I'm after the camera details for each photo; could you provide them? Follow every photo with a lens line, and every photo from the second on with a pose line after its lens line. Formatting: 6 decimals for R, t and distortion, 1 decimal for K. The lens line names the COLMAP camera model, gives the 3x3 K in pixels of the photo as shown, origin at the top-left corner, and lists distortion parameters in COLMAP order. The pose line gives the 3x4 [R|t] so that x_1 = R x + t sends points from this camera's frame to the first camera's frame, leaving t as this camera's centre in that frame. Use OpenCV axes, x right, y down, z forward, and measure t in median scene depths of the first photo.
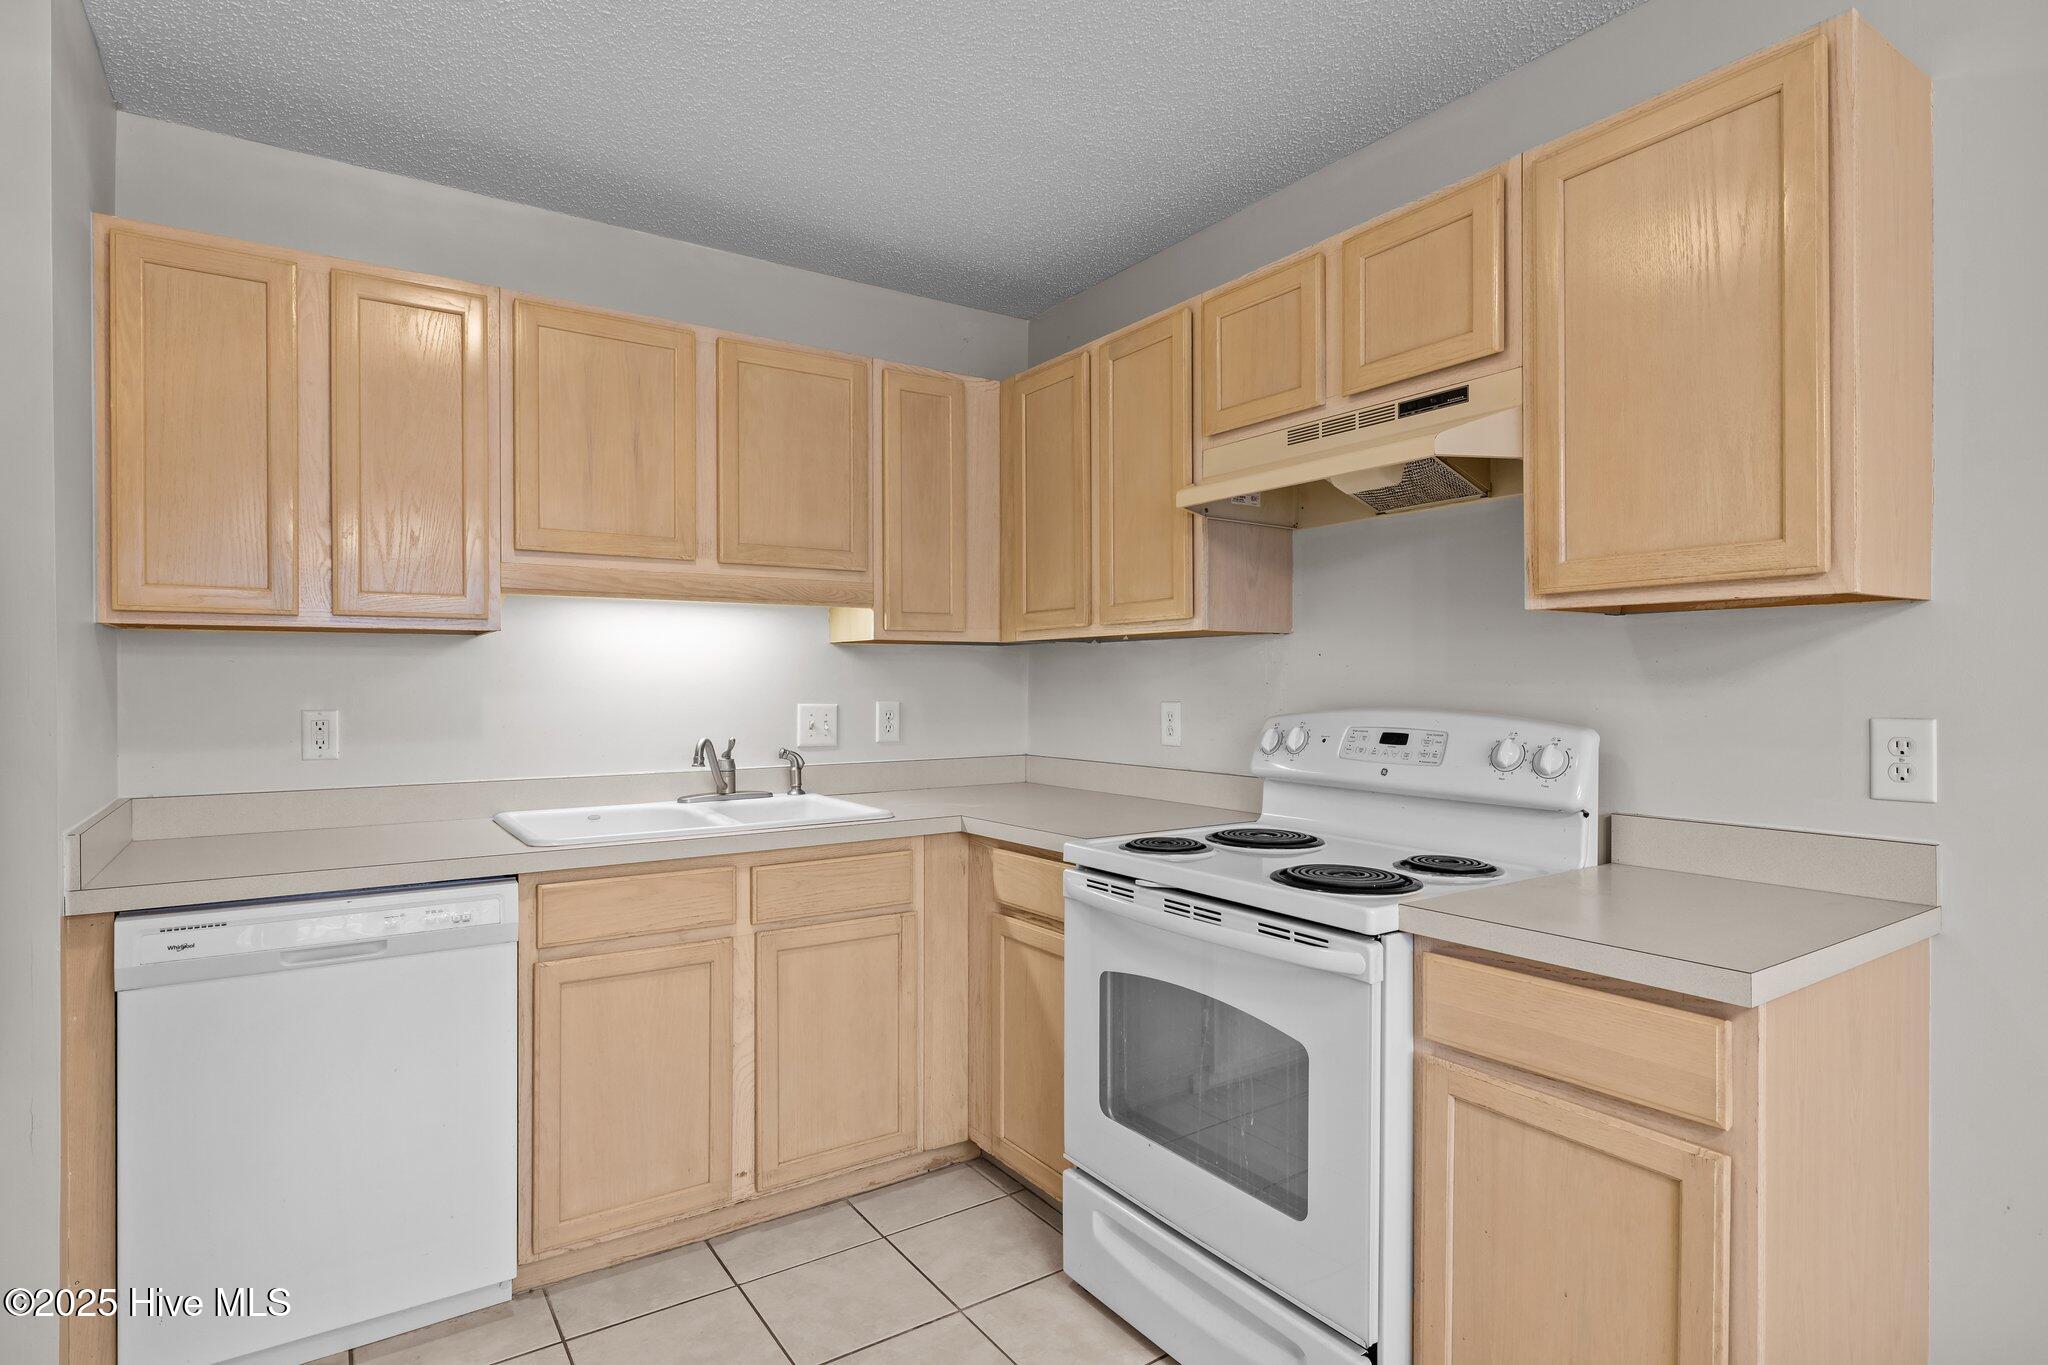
lens RADIAL K [[1071.0, 0, 1030.9], [0, 1071.0, 683.0], [0, 0, 1]] dist [0.001708, -0.000472]
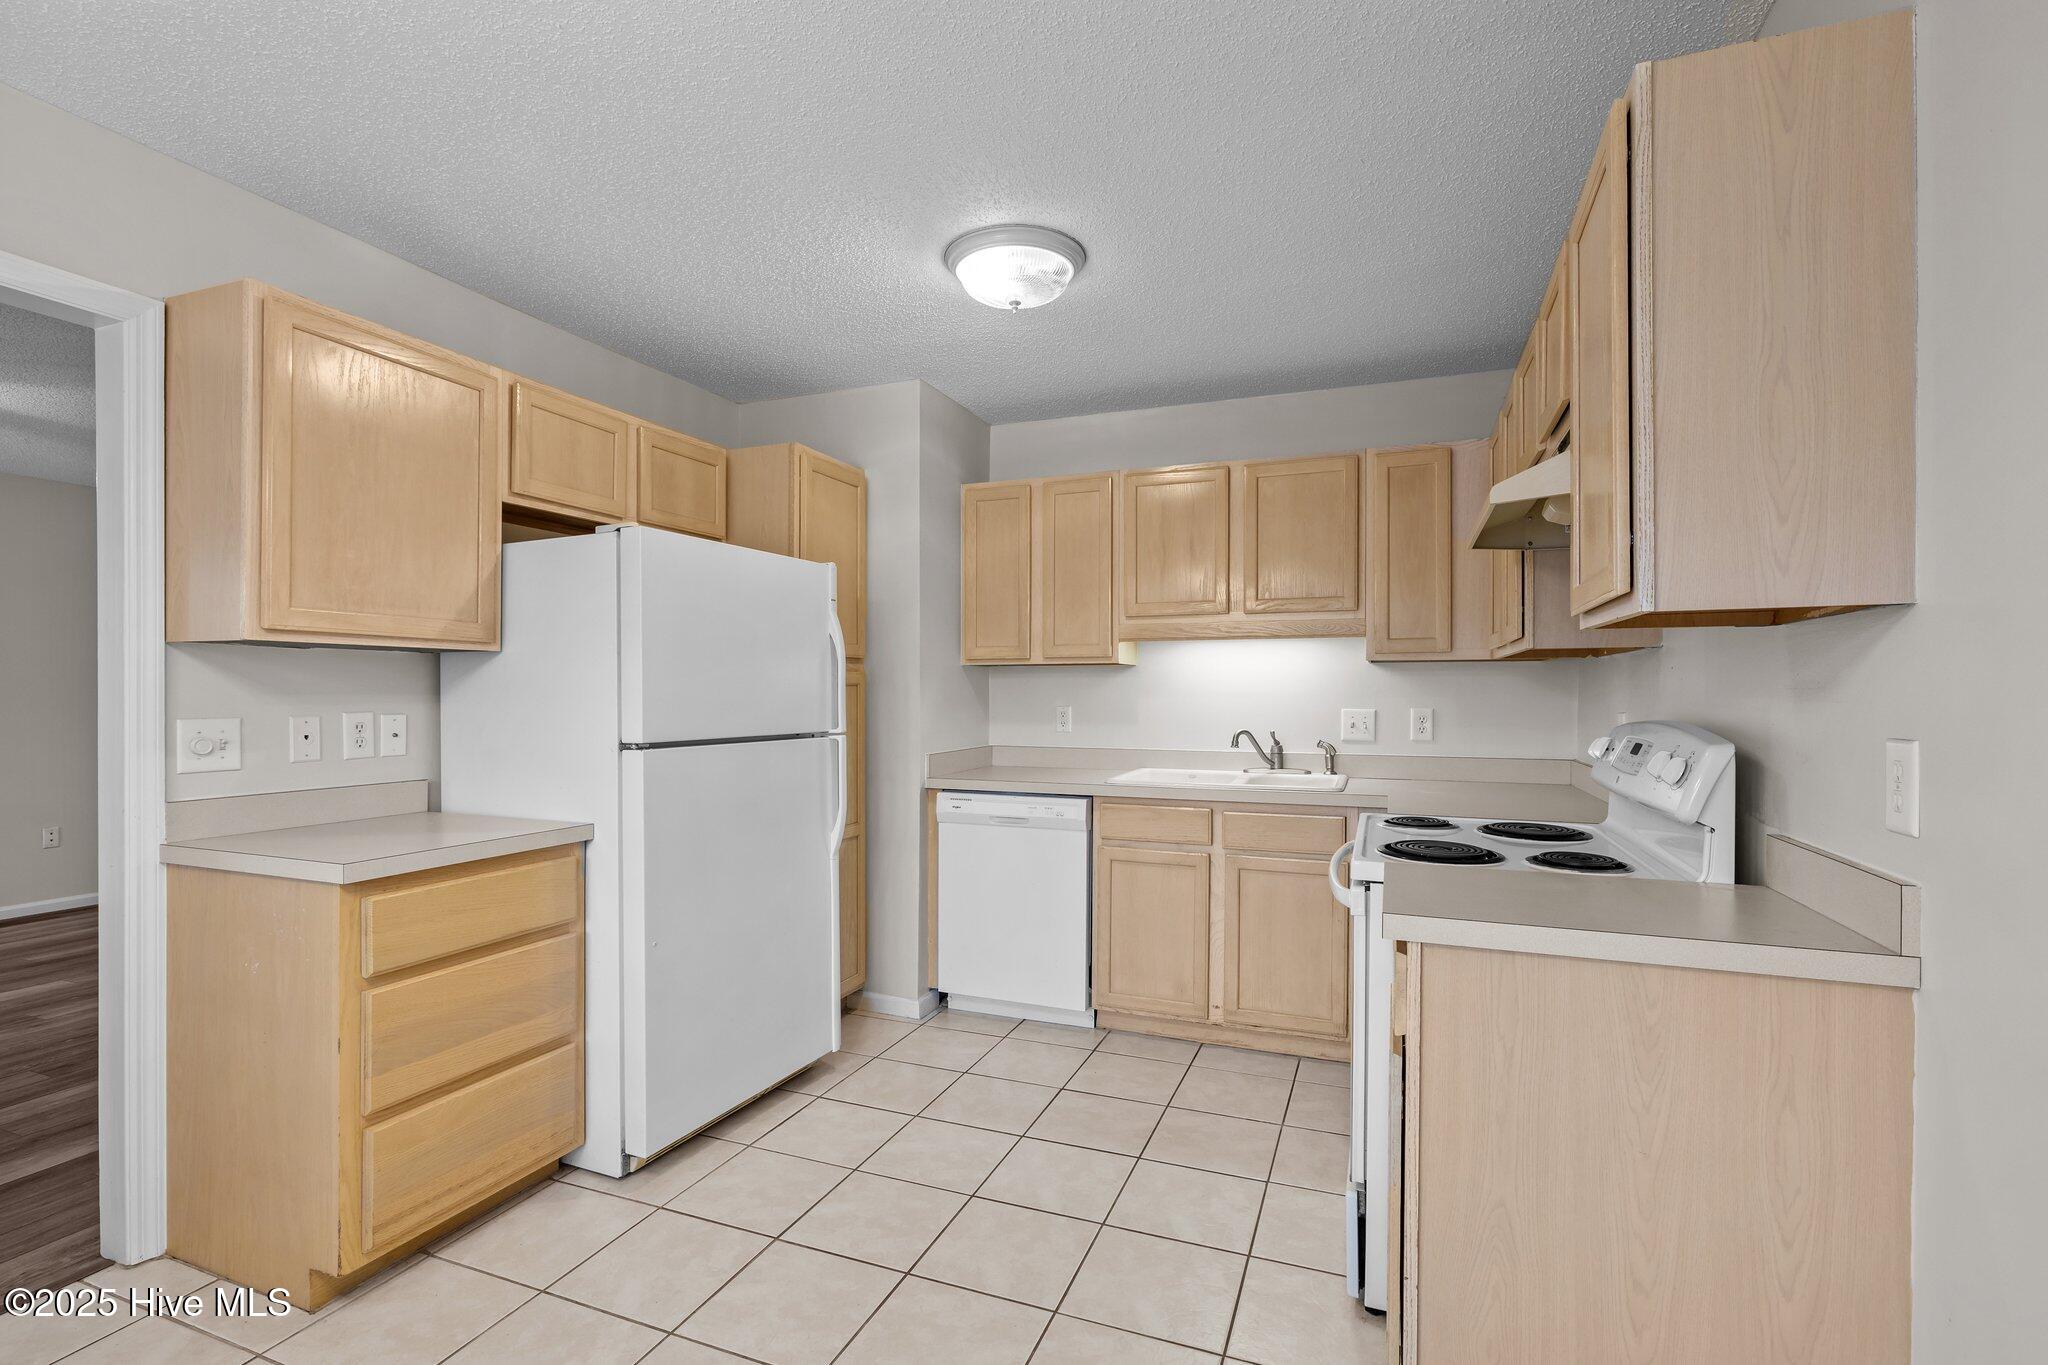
lens RADIAL K [[921.7, 0, 1033.7], [0, 921.7, 690.1], [0, 0, 1]] dist [-0.008334, 0.001454]
pose [[0.548859, -0.005107, -0.835899, 0.703915], [-0.002394, 0.999968, -0.007681, 0.007290], [0.835911, 0.006216, 0.548829, 0.038389]]
